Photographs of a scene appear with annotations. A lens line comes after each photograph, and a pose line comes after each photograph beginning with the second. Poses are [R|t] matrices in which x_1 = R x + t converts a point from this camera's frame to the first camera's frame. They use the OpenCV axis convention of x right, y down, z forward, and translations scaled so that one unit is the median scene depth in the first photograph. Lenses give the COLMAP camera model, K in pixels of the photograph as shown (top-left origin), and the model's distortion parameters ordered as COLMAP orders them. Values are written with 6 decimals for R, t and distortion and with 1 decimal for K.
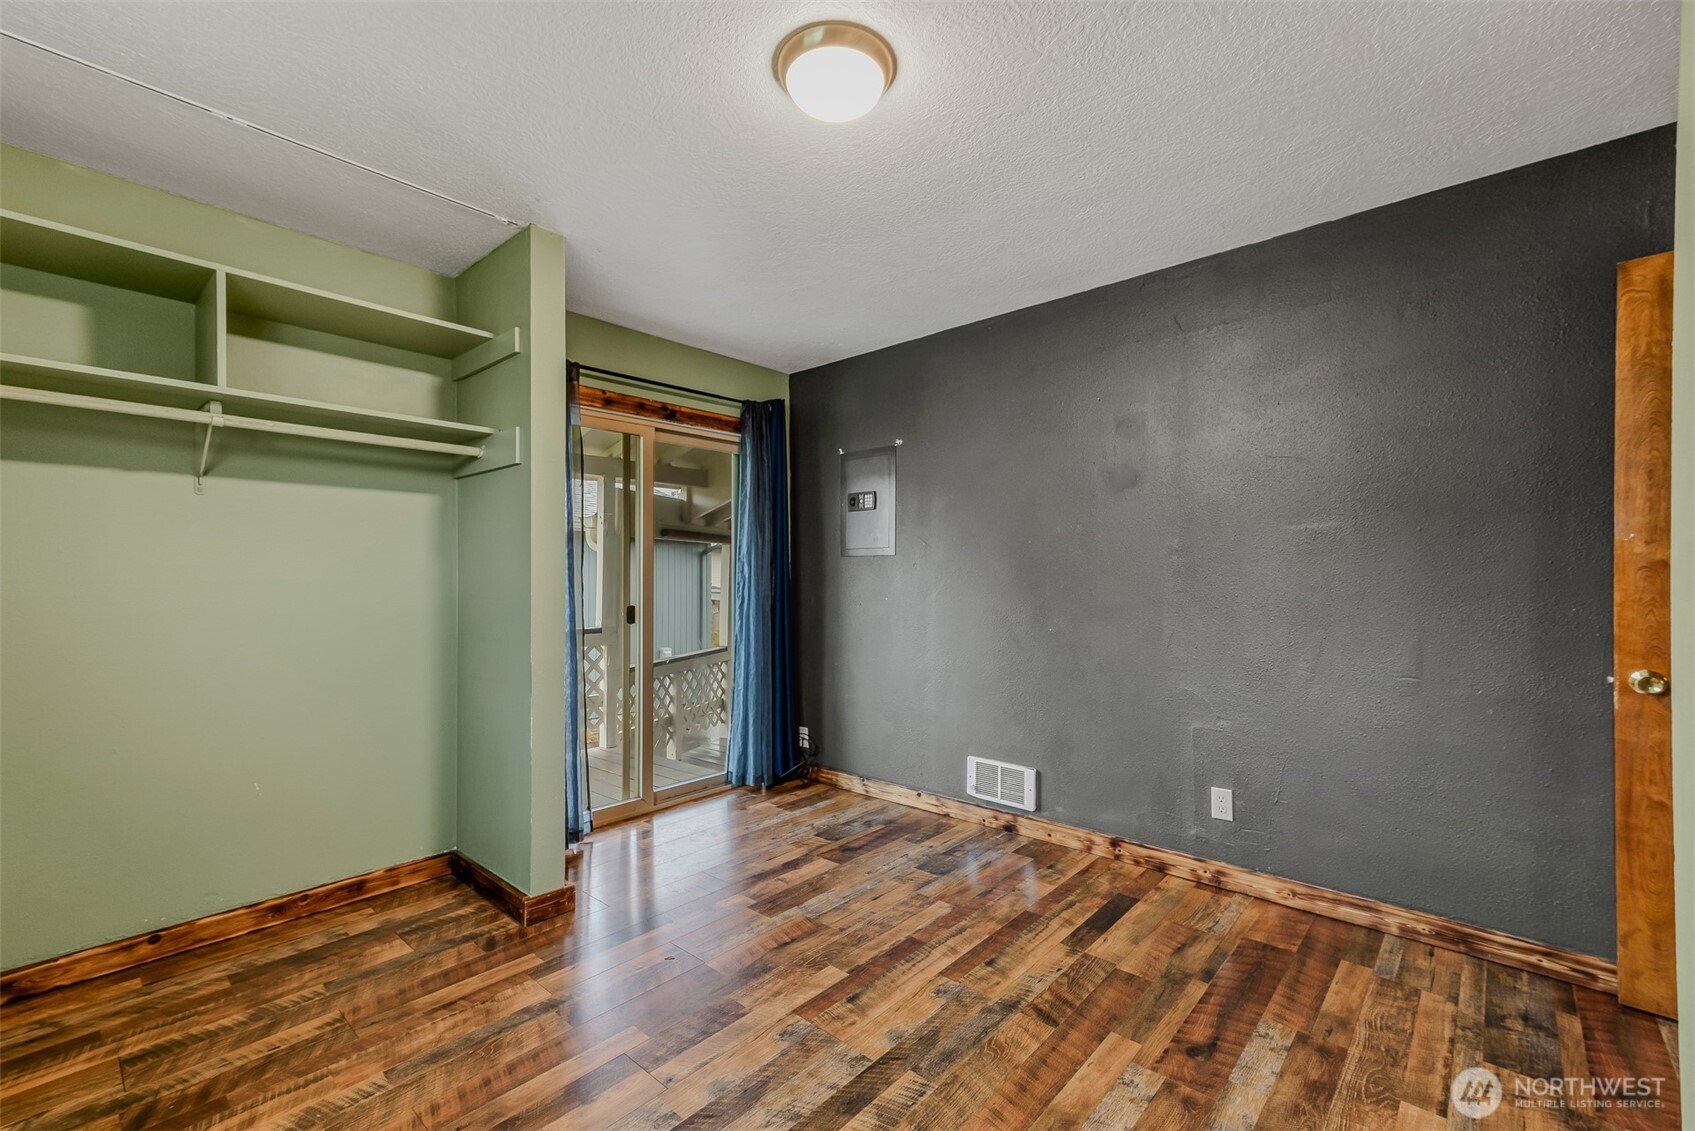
lens RADIAL K [[720.9, 0, 851.3], [0, 720.9, 575.6], [0, 0, 1]] dist [0.019612, 0.000046]
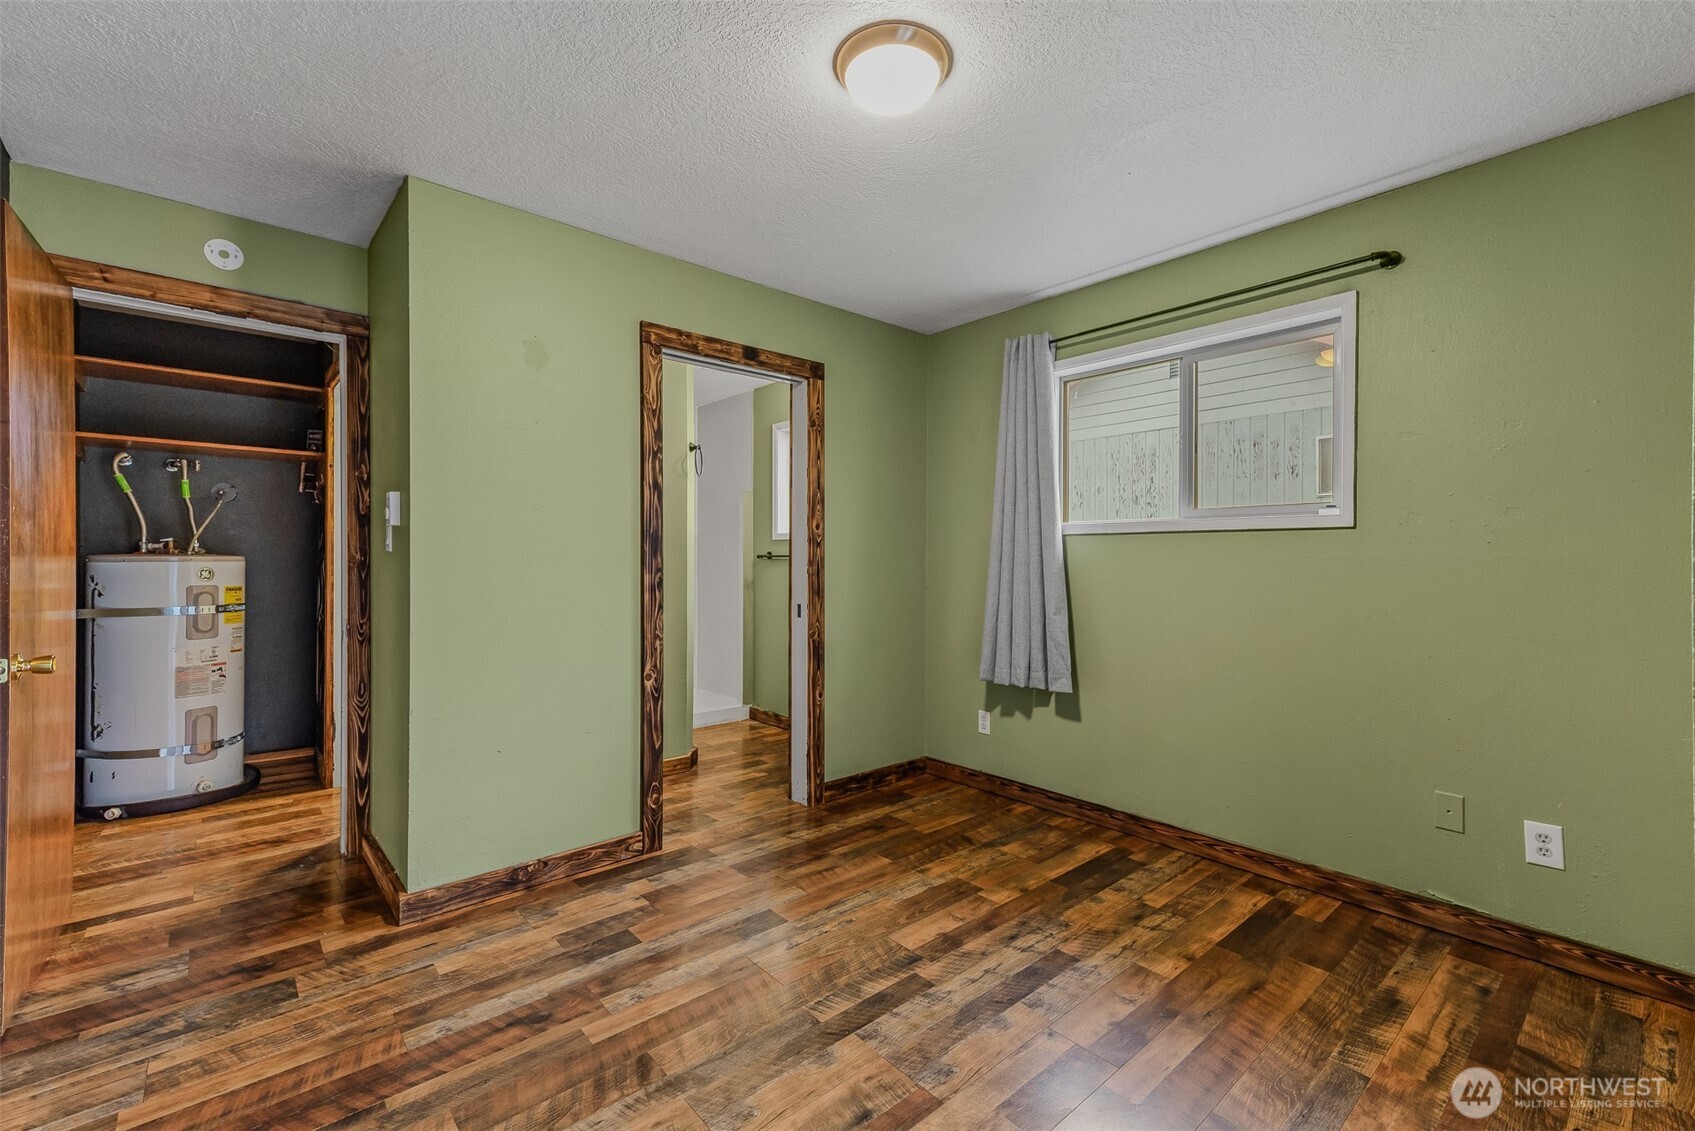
lens RADIAL K [[721.8, 0, 852.8], [0, 721.8, 566.0], [0, 0, 1]] dist [0.019786, -0.000067]
pose [[-0.993250, -0.001612, 0.115983, -0.056879], [-0.000499, 0.999954, 0.009623, 0.005431], [-0.115993, 0.009500, -0.993205, 1.355124]]
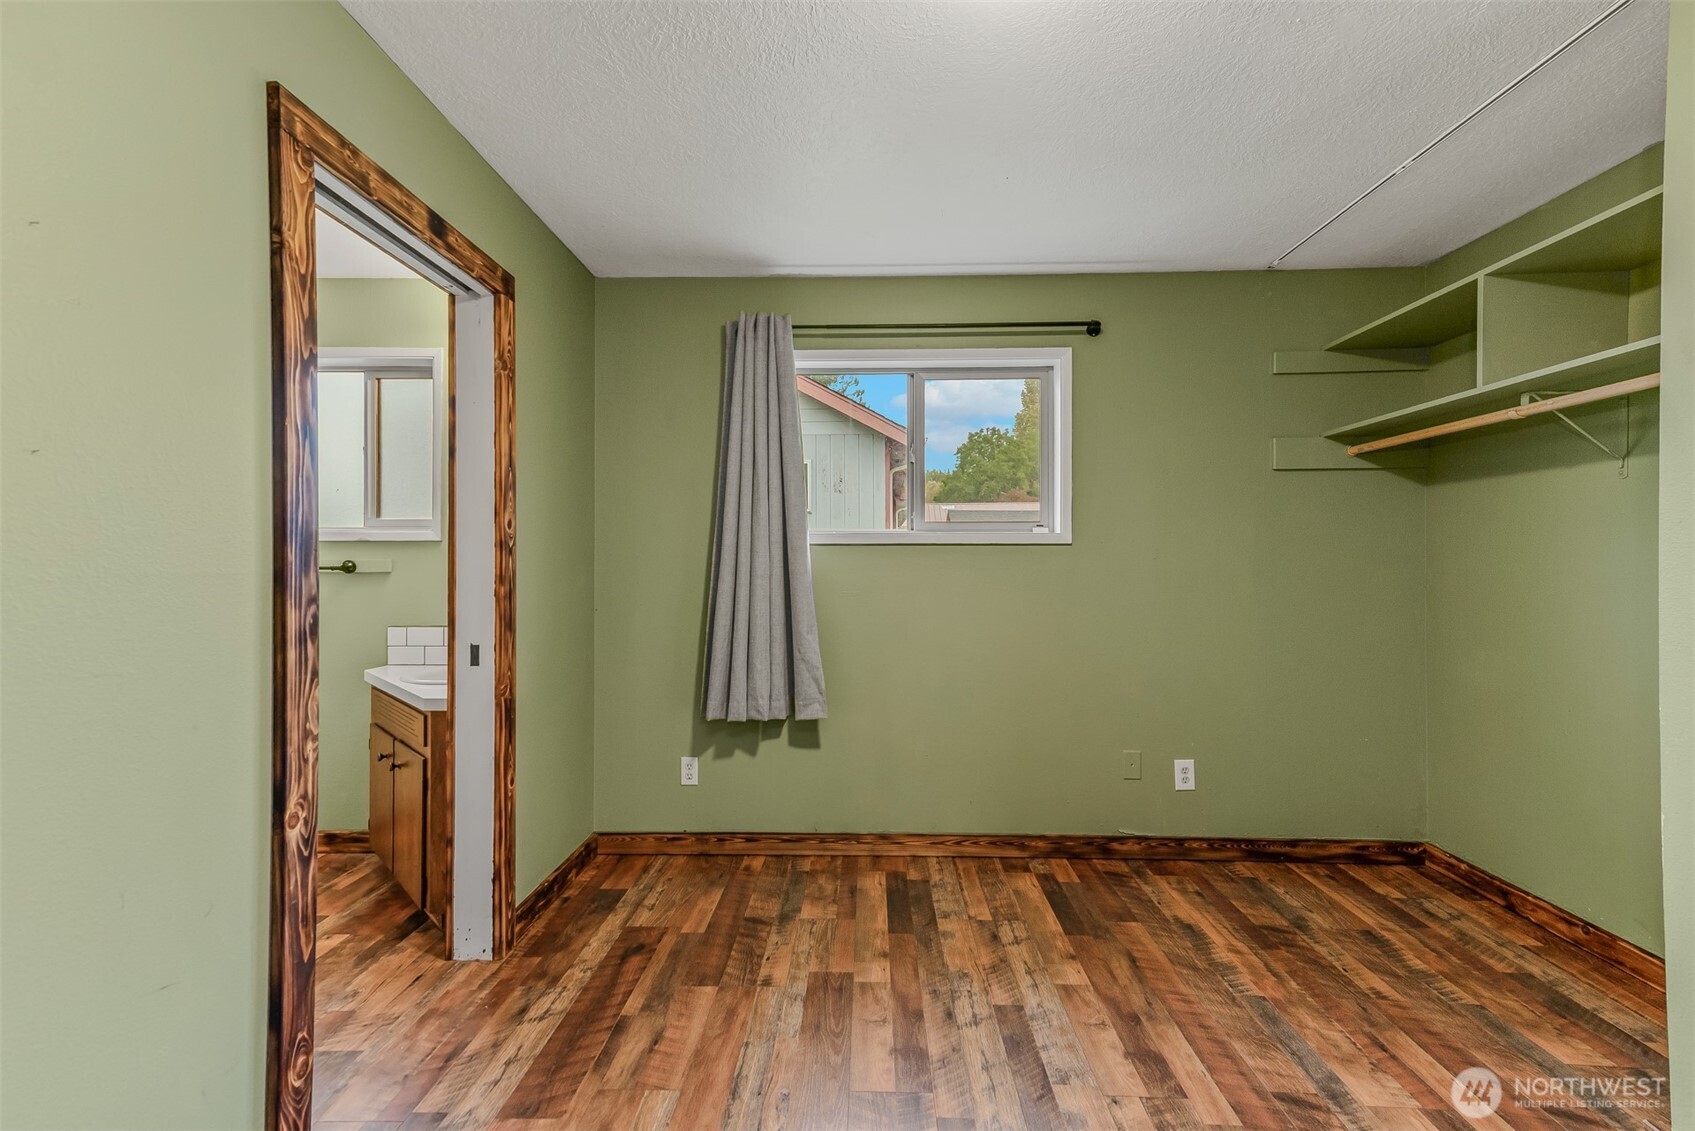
lens RADIAL K [[736.2, 0, 849.6], [0, 736.2, 568.3], [0, 0, 1]] dist [0.021689, 0.000023]
pose [[-0.762224, 0.003600, -0.647304, 0.418184], [0.002209, 0.999993, 0.002961, -0.002491], [0.647310, 0.000827, -0.762226, 0.992181]]
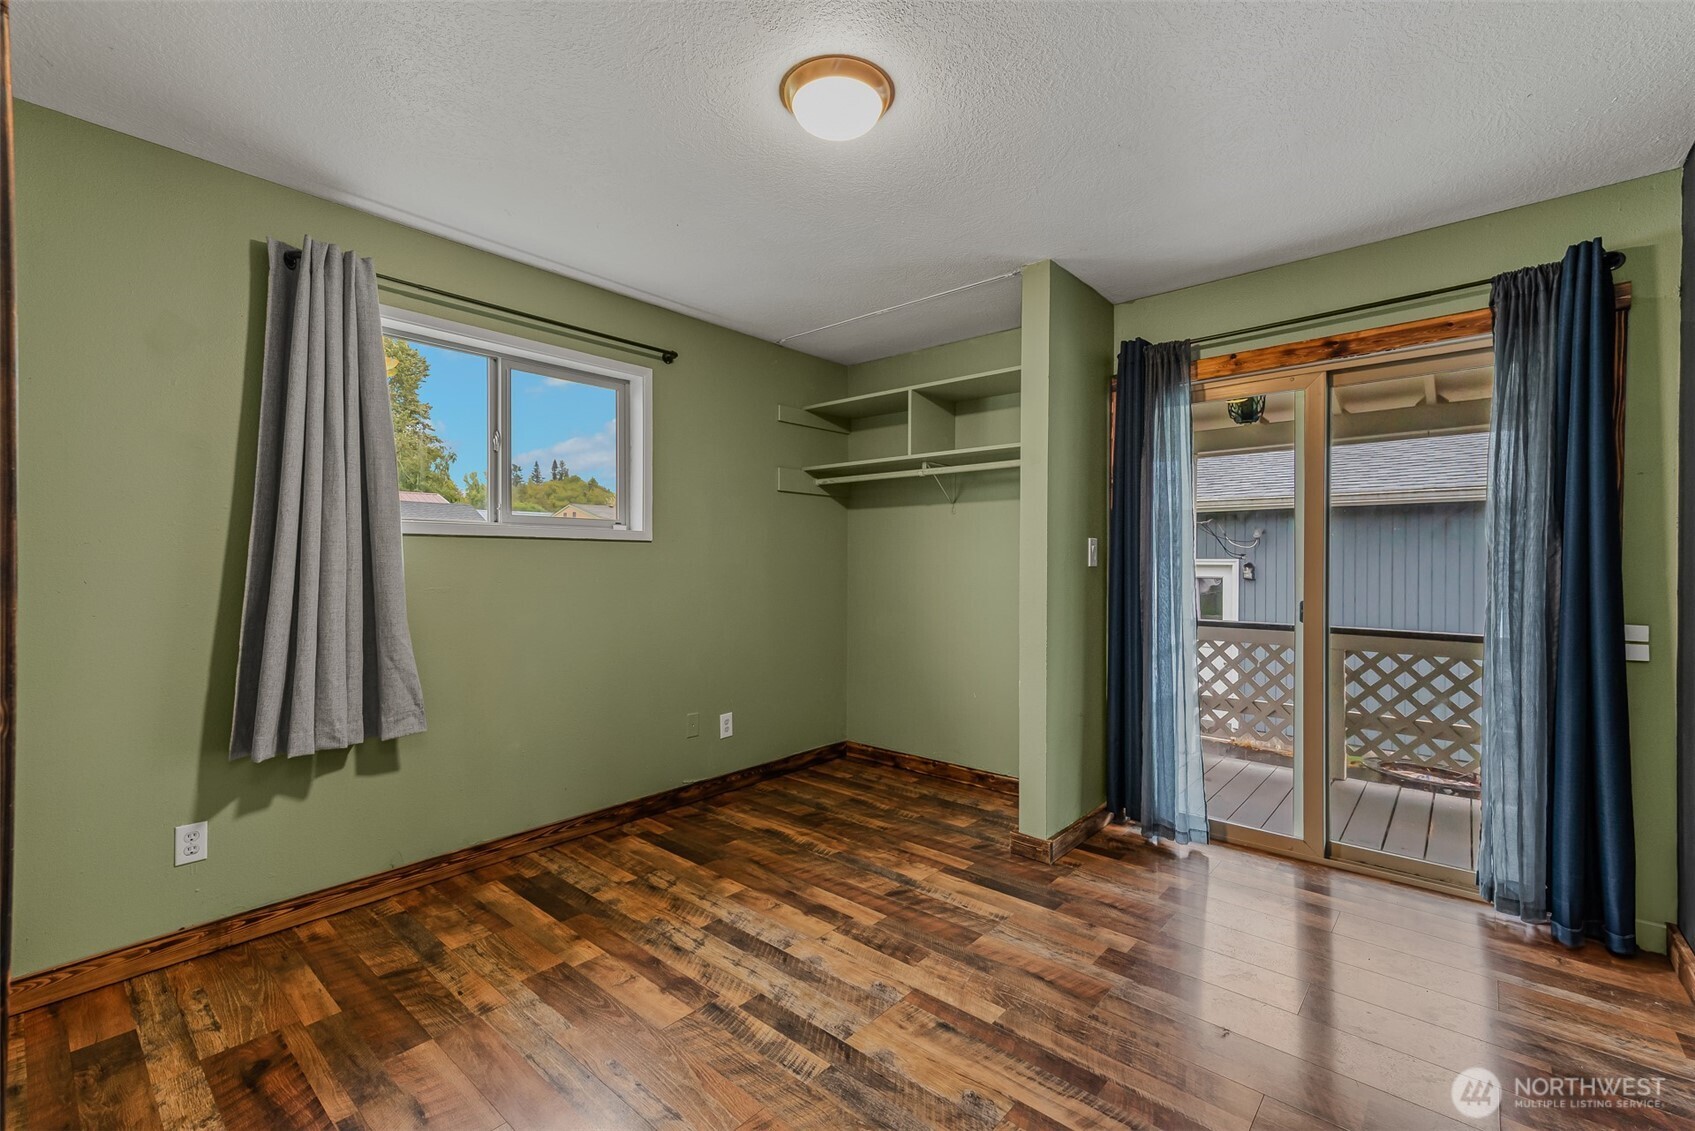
lens RADIAL K [[721.8, 0, 852.8], [0, 721.8, 566.0], [0, 0, 1]] dist [0.019786, -0.000067]
pose [[0.017984, 0.007037, -0.999814, 0.707081], [-0.002088, 0.999973, 0.007000, -0.001764], [0.999836, 0.001962, 0.017998, 0.672995]]
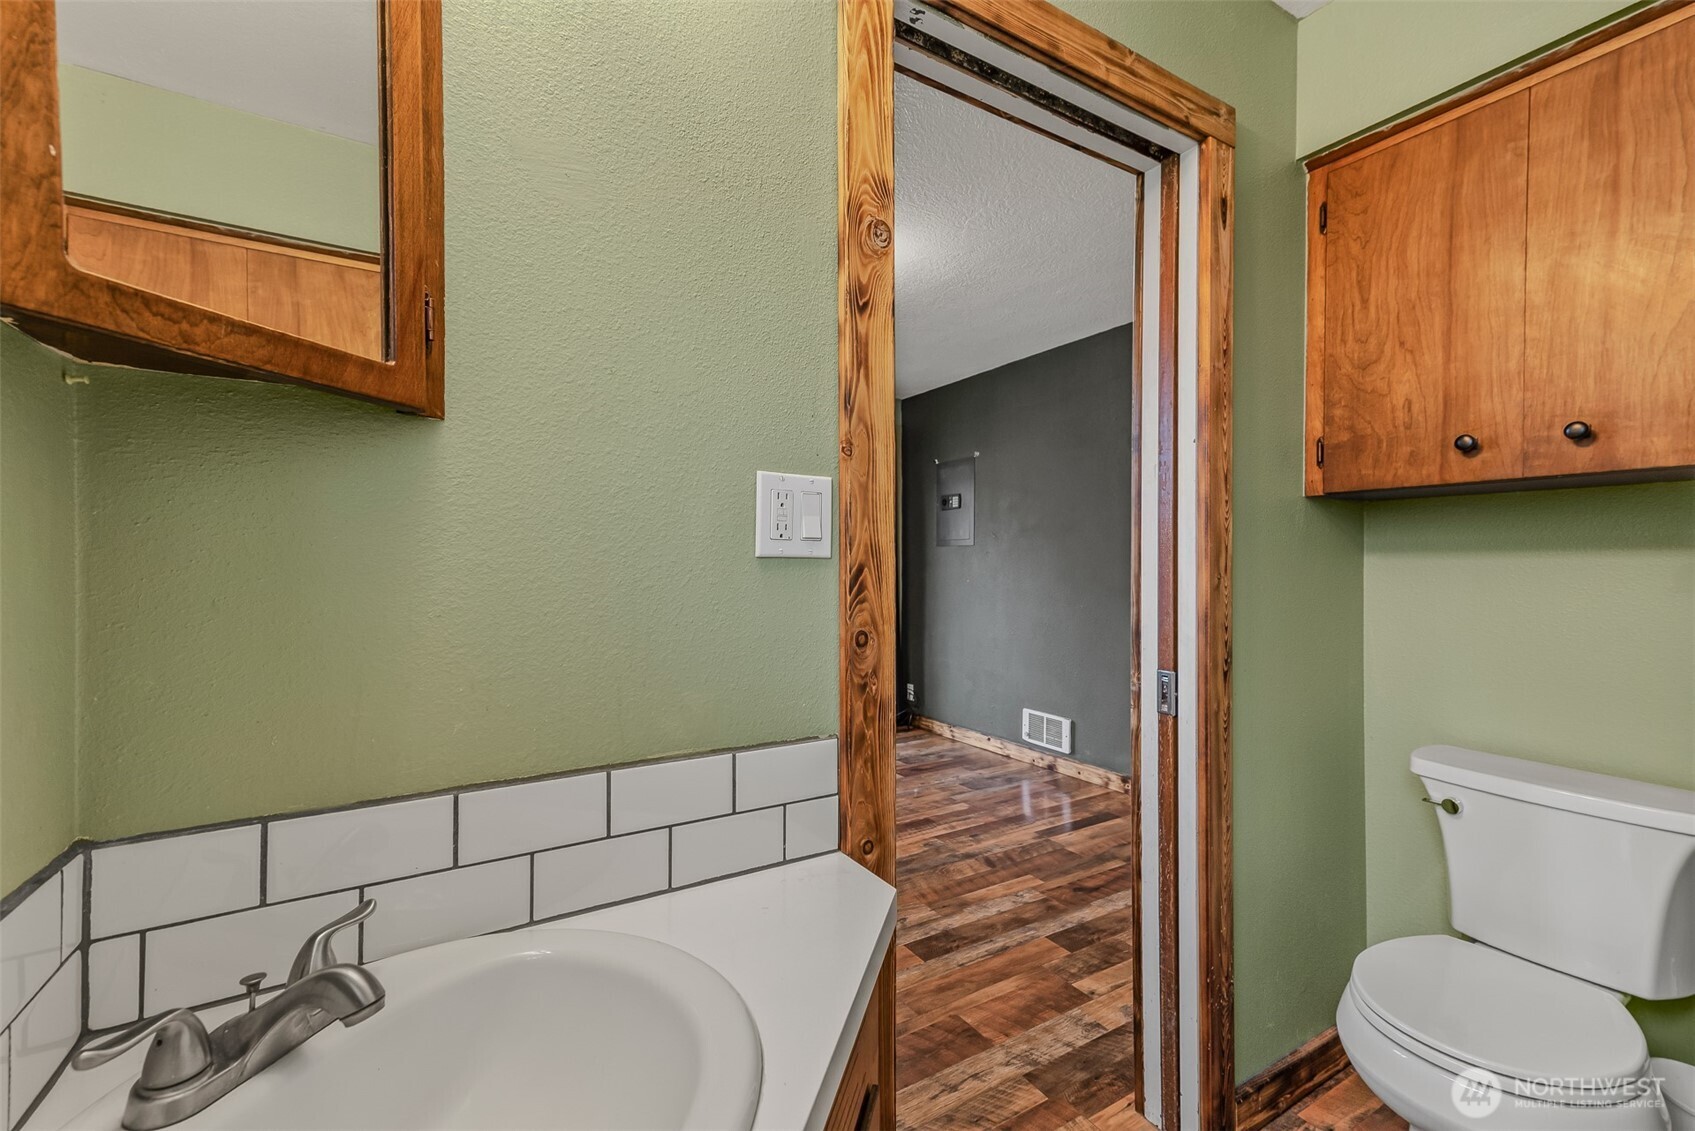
lens RADIAL K [[721.8, 0, 852.8], [0, 721.8, 566.0], [0, 0, 1]] dist [0.019786, -0.000067]
pose [[0.959076, 0.004397, -0.283114, 0.307211], [-0.003157, 0.999983, 0.004837, 0.002003], [0.283131, -0.003746, 0.959074, -0.353137]]
